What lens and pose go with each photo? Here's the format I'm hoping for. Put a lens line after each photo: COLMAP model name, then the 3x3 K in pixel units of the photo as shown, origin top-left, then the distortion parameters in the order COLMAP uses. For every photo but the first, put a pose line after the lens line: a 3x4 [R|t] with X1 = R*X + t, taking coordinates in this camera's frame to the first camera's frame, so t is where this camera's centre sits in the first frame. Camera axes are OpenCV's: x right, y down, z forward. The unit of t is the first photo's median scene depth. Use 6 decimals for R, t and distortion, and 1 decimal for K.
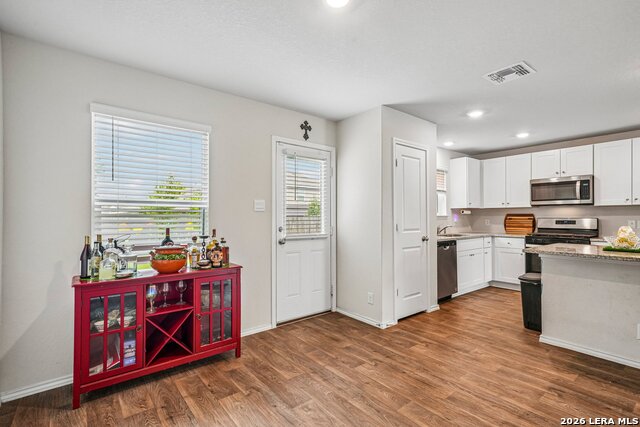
lens RADIAL K [[302.4, 0, 323.2], [0, 302.4, 213.6], [0, 0, 1]] dist [0.025384, 0.003081]
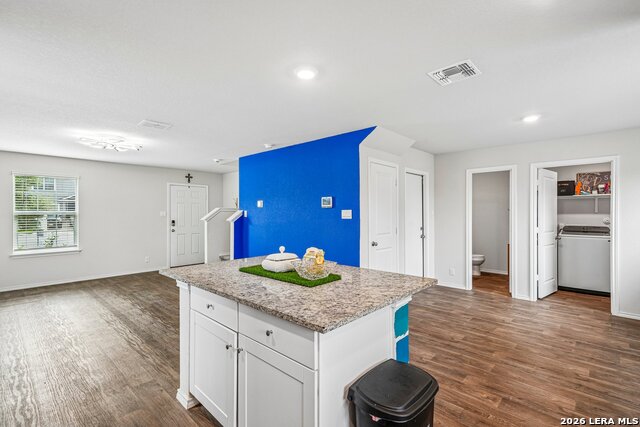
lens RADIAL K [[302.4, 0, 318.6], [0, 302.4, 213.0], [0, 0, 1]] dist [0.025384, 0.003081]
pose [[-0.989187, 0.002346, -0.146644, 0.664585], [0.004049, 0.999928, -0.011316, -0.021106], [0.146607, -0.011788, -0.989125, 1.073750]]
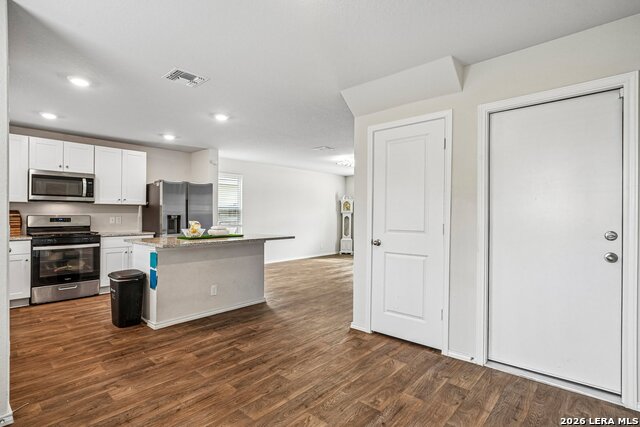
lens RADIAL K [[319.6, 0, 317.9], [0, 319.6, 209.4], [0, 0, 1]] dist [-0.001302, -0.001007]
pose [[-0.155980, 0.018916, 0.987579, -0.329756], [-0.011891, 0.999708, -0.021026, 0.008559], [-0.987689, -0.015023, -0.155710, 0.416755]]
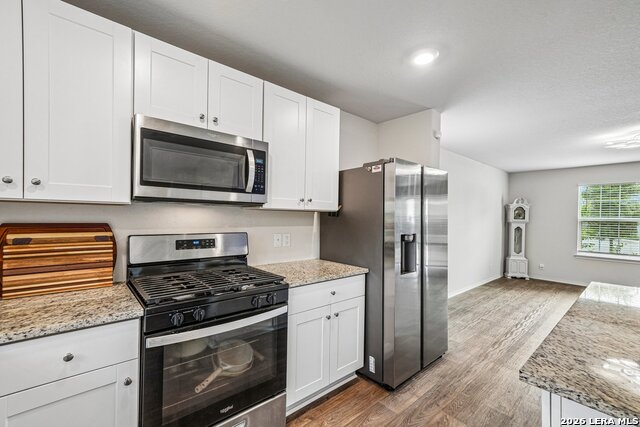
lens RADIAL K [[279.3, 0, 323.7], [0, 279.3, 215.5], [0, 0, 1]] dist [-0.006127, 0.000734]
pose [[-0.052553, 0.001255, 0.998617, 0.444733], [-0.032208, 0.999477, -0.002951, -0.016415], [-0.998099, -0.032318, -0.052485, 0.939065]]
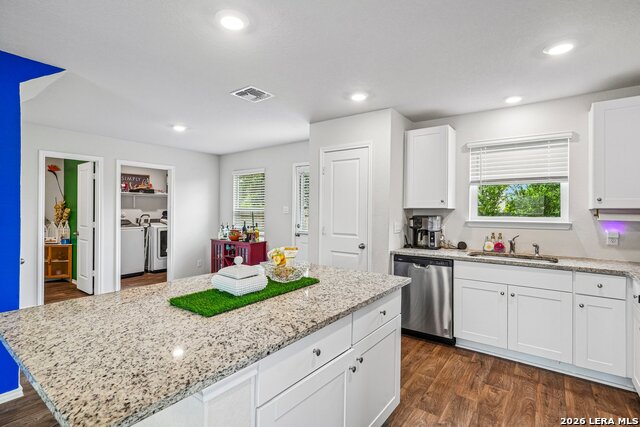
lens RADIAL K [[302.4, 0, 325.4], [0, 302.4, 213.8], [0, 0, 1]] dist [0.025384, 0.003081]
pose [[0.260554, 0.015977, -0.965327, 1.019584], [0.006535, 0.999811, 0.018311, -0.027030], [0.965437, -0.011080, 0.260400, 0.566443]]
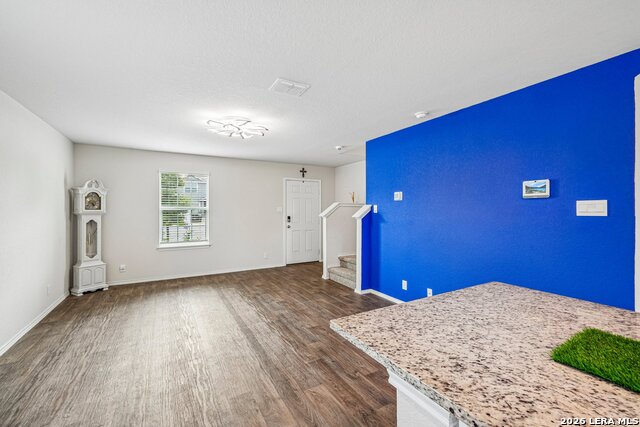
lens RADIAL K [[279.3, 0, 319.1], [0, 279.3, 212.7], [0, 0, 1]] dist [-0.006127, 0.000734]
pose [[-0.987099, 0.000809, 0.160109, 0.807520], [0.000395, 0.999996, -0.002618, -0.018193], [-0.160111, -0.002521, -0.987096, 0.758905]]
